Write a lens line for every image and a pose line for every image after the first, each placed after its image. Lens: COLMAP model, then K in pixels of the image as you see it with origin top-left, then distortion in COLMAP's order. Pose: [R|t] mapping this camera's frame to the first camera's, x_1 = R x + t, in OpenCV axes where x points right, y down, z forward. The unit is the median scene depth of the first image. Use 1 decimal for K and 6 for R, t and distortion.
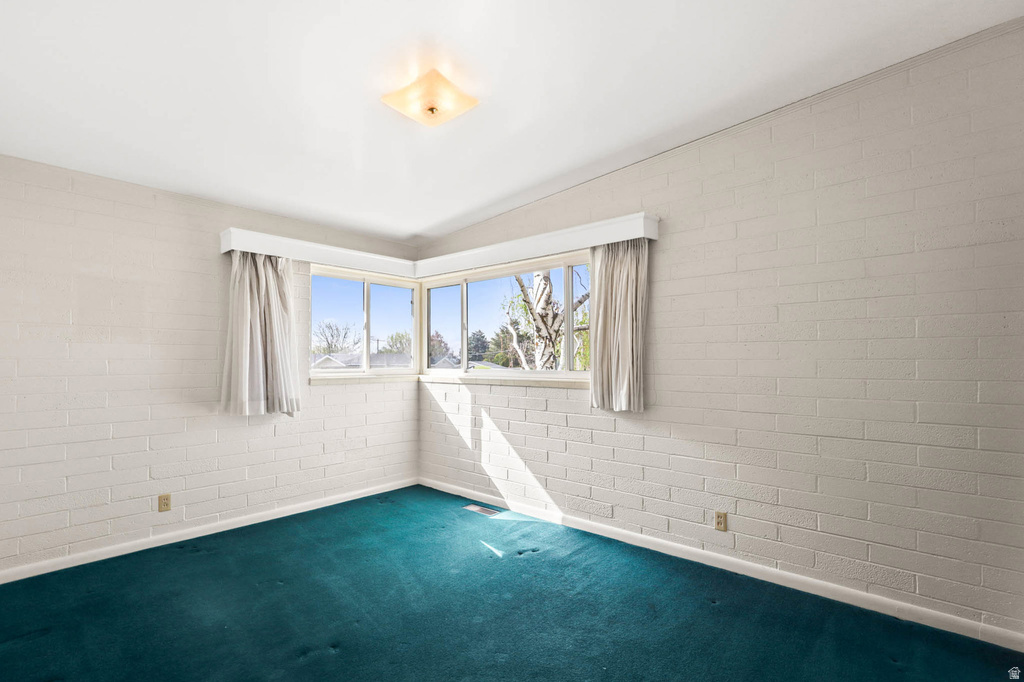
lens RADIAL K [[484.0, 0, 511.9], [0, 484.0, 348.2], [0, 0, 1]] dist [-0.000982, -0.000090]
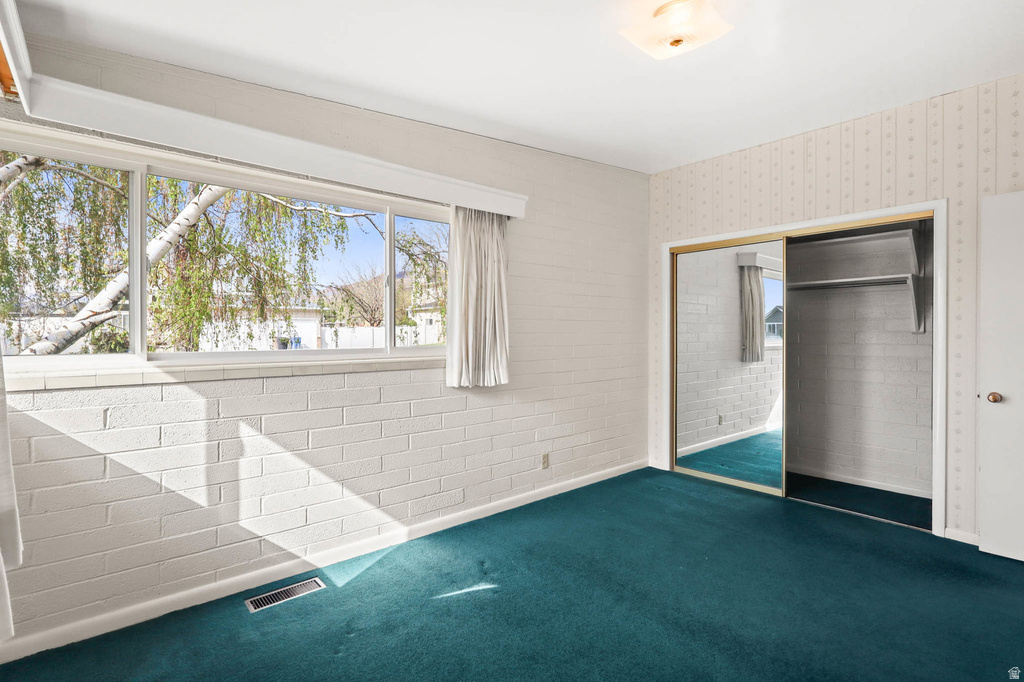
lens RADIAL K [[481.2, 0, 514.1], [0, 481.2, 331.3], [0, 0, 1]] dist [-0.000322, -0.000184]
pose [[0.142175, 0.001613, 0.989840, -0.624125], [-0.024783, 0.999691, 0.001930, 0.013378], [-0.989531, -0.024806, 0.142171, 0.687150]]
